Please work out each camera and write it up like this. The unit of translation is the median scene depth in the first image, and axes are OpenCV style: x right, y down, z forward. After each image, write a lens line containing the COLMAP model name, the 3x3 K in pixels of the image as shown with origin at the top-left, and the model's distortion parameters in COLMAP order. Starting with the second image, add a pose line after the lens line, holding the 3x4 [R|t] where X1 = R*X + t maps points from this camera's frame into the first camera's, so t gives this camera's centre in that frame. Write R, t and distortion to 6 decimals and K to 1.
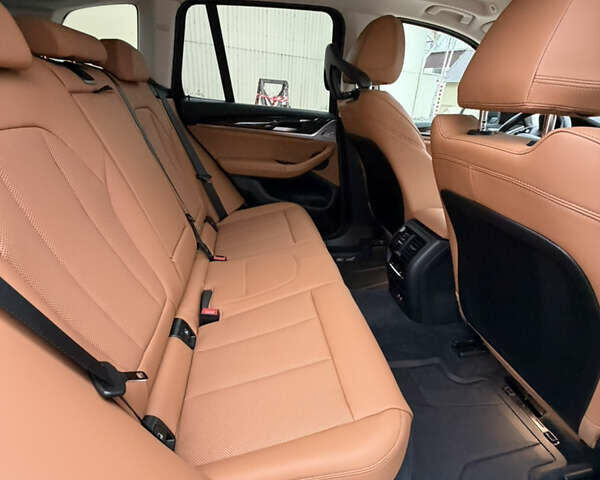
lens RADIAL K [[318.7, 0, 301.3], [0, 318.7, 238.4], [0, 0, 1]] dist [-0.000645, 0.001419]
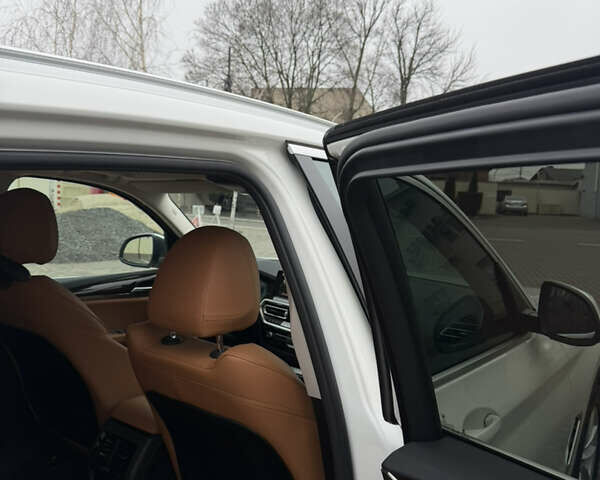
lens RADIAL K [[567.3, 0, 296.7], [0, 567.3, 241.1], [0, 0, 1]] dist [0.114234, -0.205916]
pose [[0.717544, -0.094535, 0.690067, -0.283467], [0.287015, 0.942851, -0.169278, -0.108144], [-0.634628, 0.319524, 0.703670, -0.478247]]
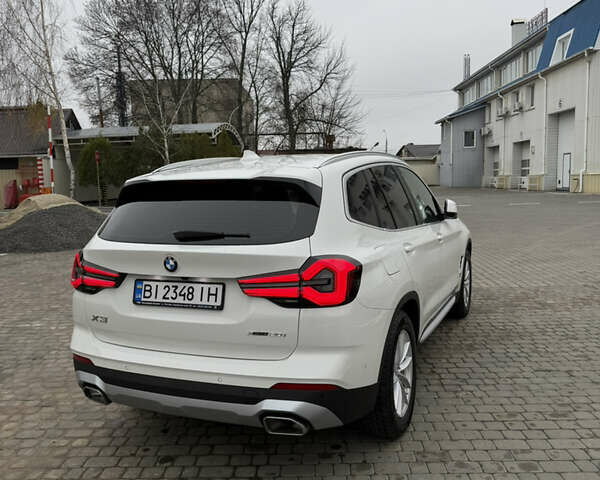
lens RADIAL K [[567.3, 0, 296.7], [0, 567.3, 241.1], [0, 0, 1]] dist [0.114234, -0.205916]
pose [[0.546753, -0.168252, 0.820215, -2.903567], [0.395009, 0.915569, -0.075500, 0.087011], [-0.738261, 0.365272, 0.567051, -1.248542]]
